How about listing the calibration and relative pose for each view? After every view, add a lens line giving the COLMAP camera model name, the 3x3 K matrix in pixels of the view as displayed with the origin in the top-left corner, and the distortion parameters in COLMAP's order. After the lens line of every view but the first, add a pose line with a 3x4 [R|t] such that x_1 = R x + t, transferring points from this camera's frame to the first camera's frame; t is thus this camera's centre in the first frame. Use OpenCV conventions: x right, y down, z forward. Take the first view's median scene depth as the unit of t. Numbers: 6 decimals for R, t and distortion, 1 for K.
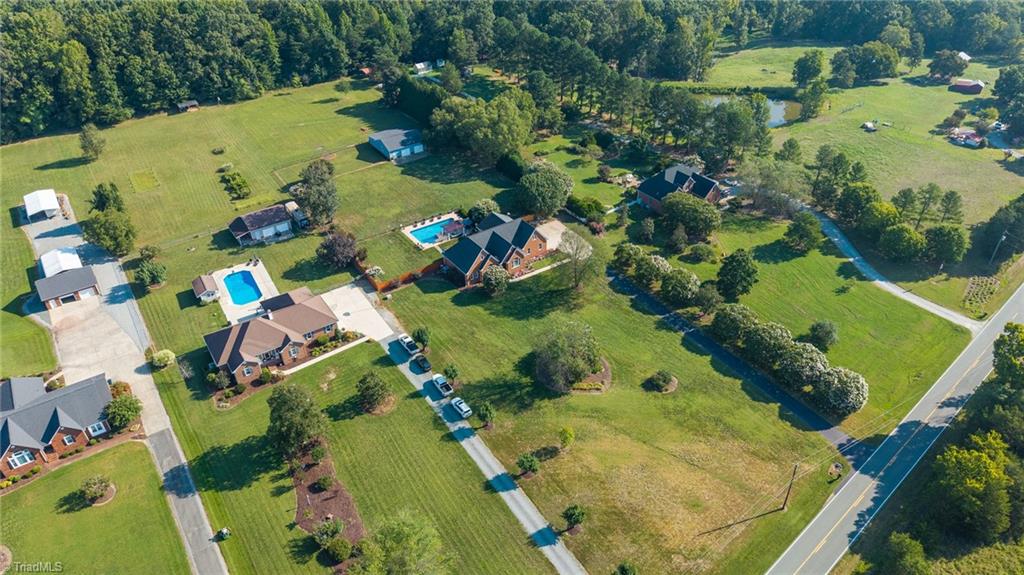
lens RADIAL K [[691.5, 0, 512.0], [0, 691.5, 287.5], [0, 0, 1]] dist [-0.001924, -0.003156]
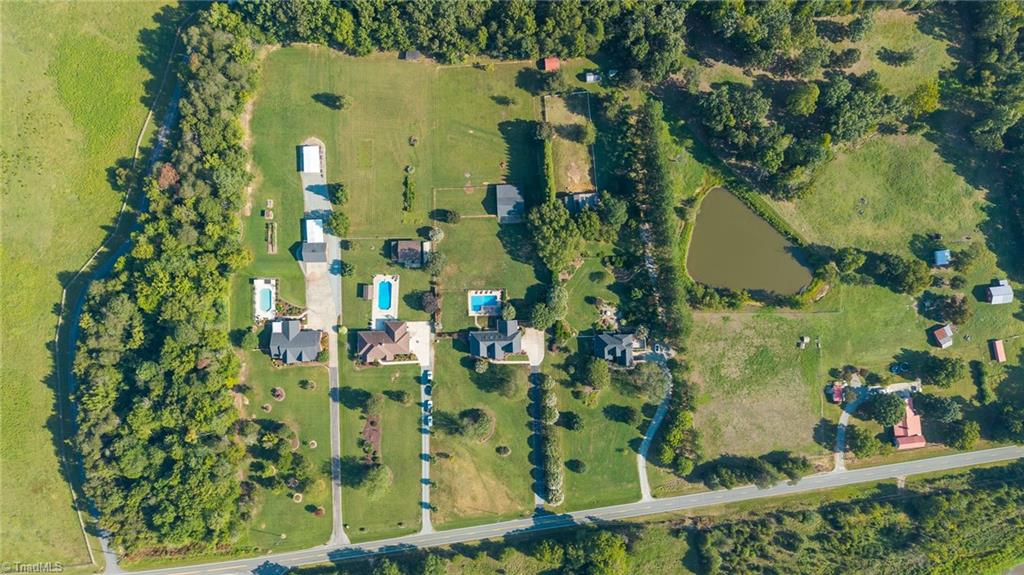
lens RADIAL K [[682.5, 0, 512.0], [0, 682.5, 287.5], [0, 0, 1]] dist [0.034549, -0.038577]
pose [[0.834582, 0.550873, 0.003580, -0.062892], [-0.322620, 0.483487, 0.813730, -1.408384], [0.446531, -0.680279, 0.581232, -0.024062]]
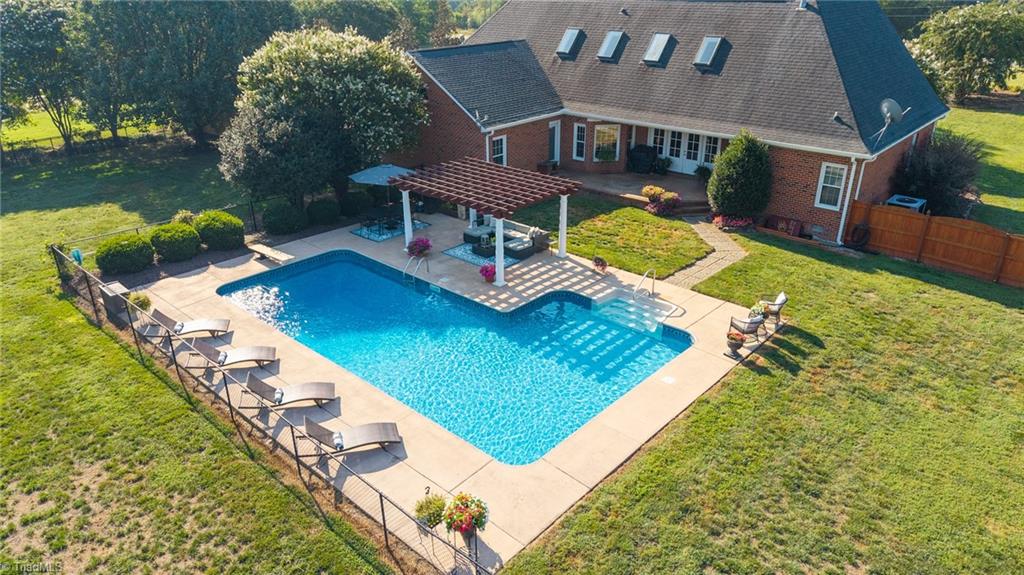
lens RADIAL K [[681.3, 0, 512.0], [0, 681.3, 287.5], [0, 0, 1]] dist [0.089687, -0.153591]
pose [[-0.220558, -0.395347, 0.891659, -0.177152], [0.581802, 0.680406, 0.445593, -0.109190], [-0.782854, 0.617048, 0.079945, 0.832209]]
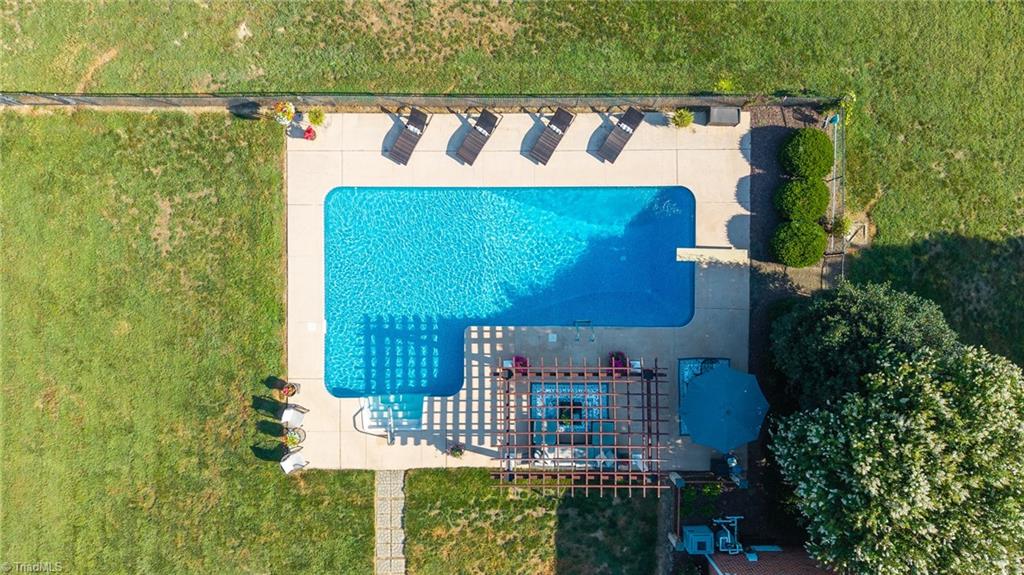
lens RADIAL K [[682.5, 0, 512.0], [0, 682.5, 287.5], [0, 0, 1]] dist [0.034549, -0.038577]
pose [[0.822373, 0.568874, -0.009216, -0.090662], [-0.327726, 0.486882, 0.809656, -0.163106], [0.465079, -0.662819, 0.586833, 0.784016]]
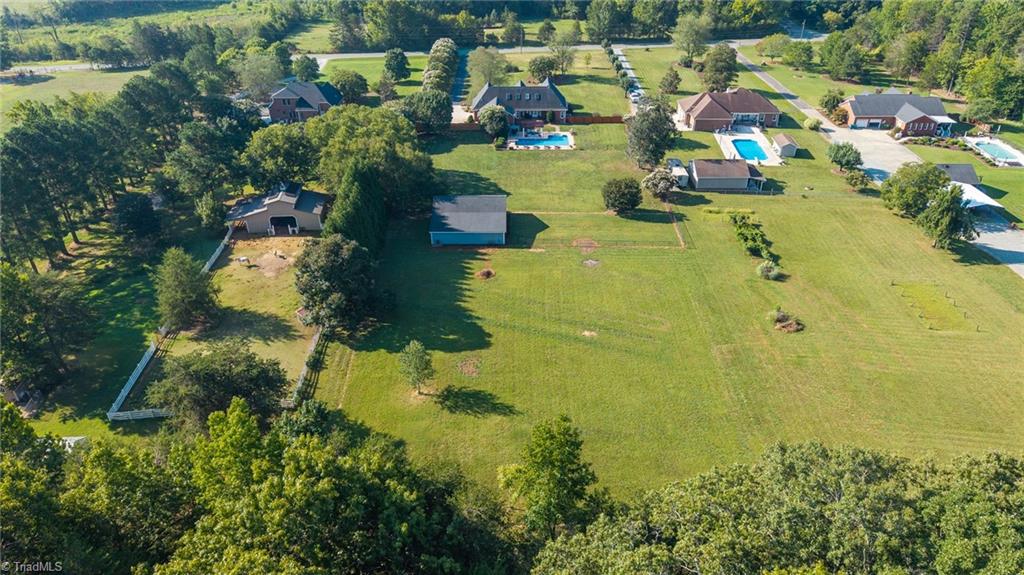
lens RADIAL K [[691.5, 0, 512.0], [0, 691.5, 287.5], [0, 0, 1]] dist [-0.001924, -0.003156]
pose [[-0.816286, -0.290866, 0.499074, -0.509232], [0.349451, 0.439295, 0.827589, -0.665212], [-0.459958, 0.849951, -0.256947, 1.213451]]
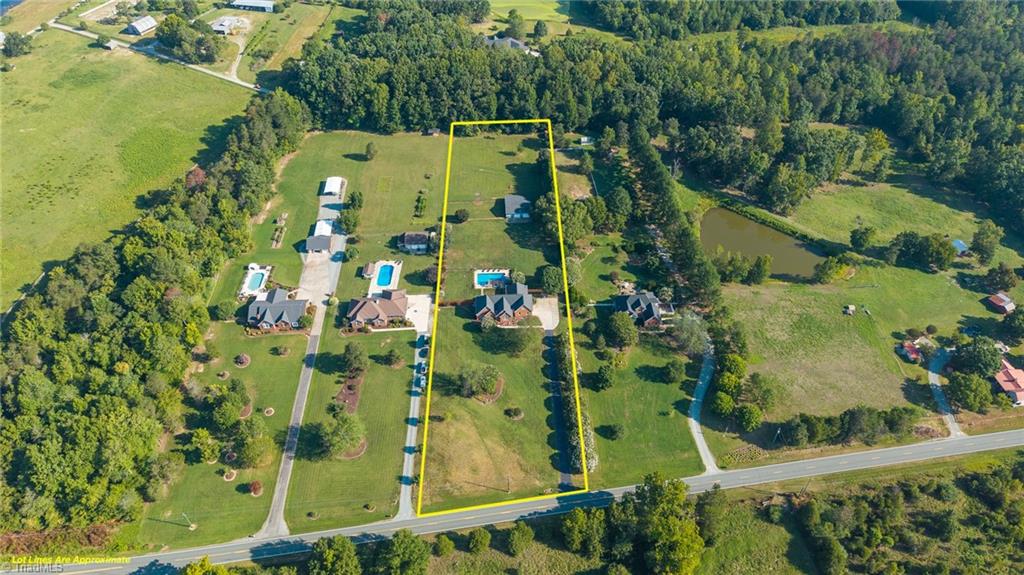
lens RADIAL K [[682.5, 0, 512.0], [0, 682.5, 287.5], [0, 0, 1]] dist [0.034549, -0.038577]
pose [[0.840381, 0.383345, -0.383153, 0.522017], [-0.318124, 0.921223, 0.223932, -0.400164], [0.438813, -0.066298, 0.896129, -0.461568]]
